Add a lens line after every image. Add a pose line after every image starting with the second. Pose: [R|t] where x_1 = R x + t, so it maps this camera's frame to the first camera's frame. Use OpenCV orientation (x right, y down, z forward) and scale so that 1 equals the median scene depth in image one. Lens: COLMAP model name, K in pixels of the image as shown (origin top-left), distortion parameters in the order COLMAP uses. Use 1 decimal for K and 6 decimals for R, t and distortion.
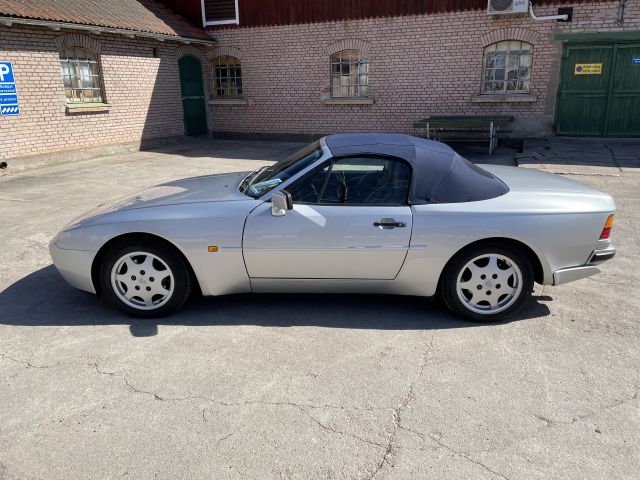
lens RADIAL K [[507.1, 0, 330.2], [0, 507.1, 250.3], [0, 0, 1]] dist [0.064069, -0.101571]
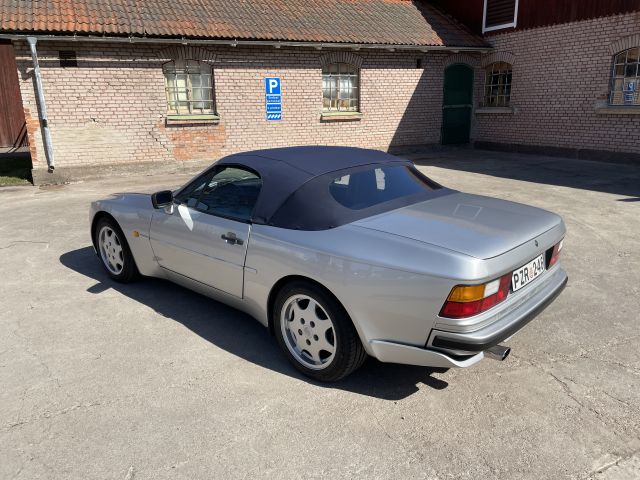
lens RADIAL K [[507.1, 0, 312.8], [0, 507.1, 247.0], [0, 0, 1]] dist [0.064069, -0.101571]
pose [[0.737575, 0.180866, -0.650592, 0.249908], [-0.194366, 0.979552, 0.051966, -0.034161], [0.646688, 0.088124, 0.757647, 0.110006]]
